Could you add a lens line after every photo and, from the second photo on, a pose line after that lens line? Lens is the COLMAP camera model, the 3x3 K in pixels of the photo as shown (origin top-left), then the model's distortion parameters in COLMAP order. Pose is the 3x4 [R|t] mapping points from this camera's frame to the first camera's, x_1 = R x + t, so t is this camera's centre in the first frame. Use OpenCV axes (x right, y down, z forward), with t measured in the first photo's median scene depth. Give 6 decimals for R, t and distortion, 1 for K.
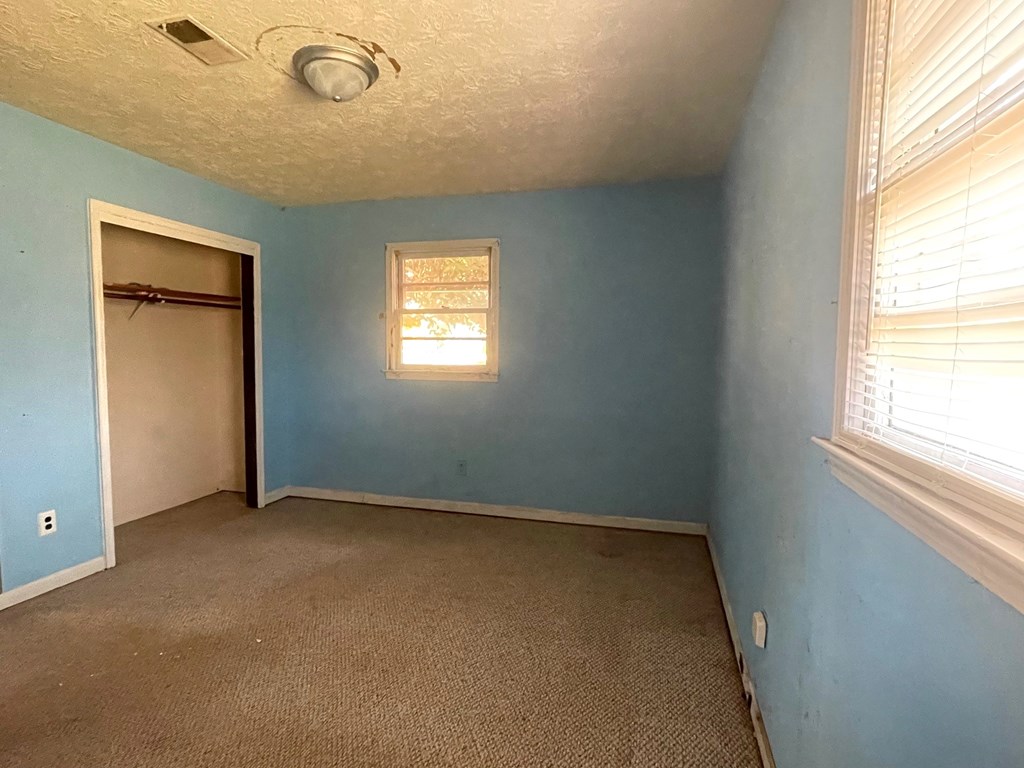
lens RADIAL K [[524.2, 0, 490.0], [0, 524.2, 383.8], [0, 0, 1]] dist [0.000880, -0.016157]
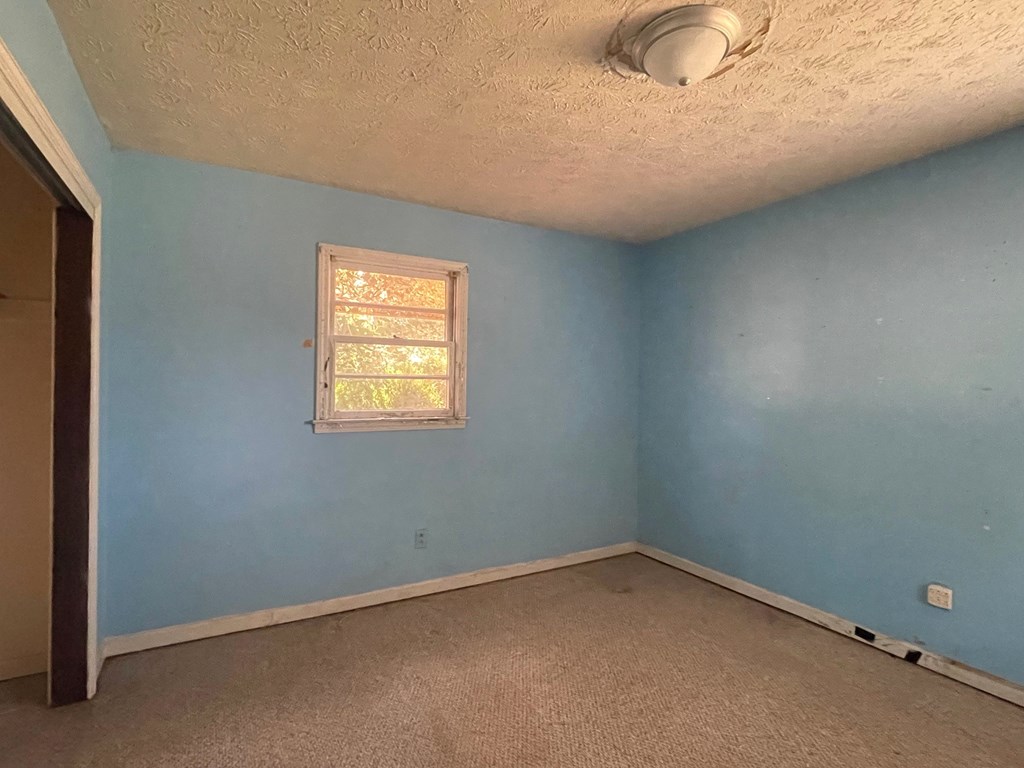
lens RADIAL K [[524.2, 0, 490.0], [0, 524.2, 383.8], [0, 0, 1]] dist [0.000880, -0.016157]
pose [[0.701442, -0.001369, 0.712725, -0.561217], [0.044242, 0.998153, -0.041624, -0.038327], [-0.711352, 0.060729, 0.700207, 0.358692]]
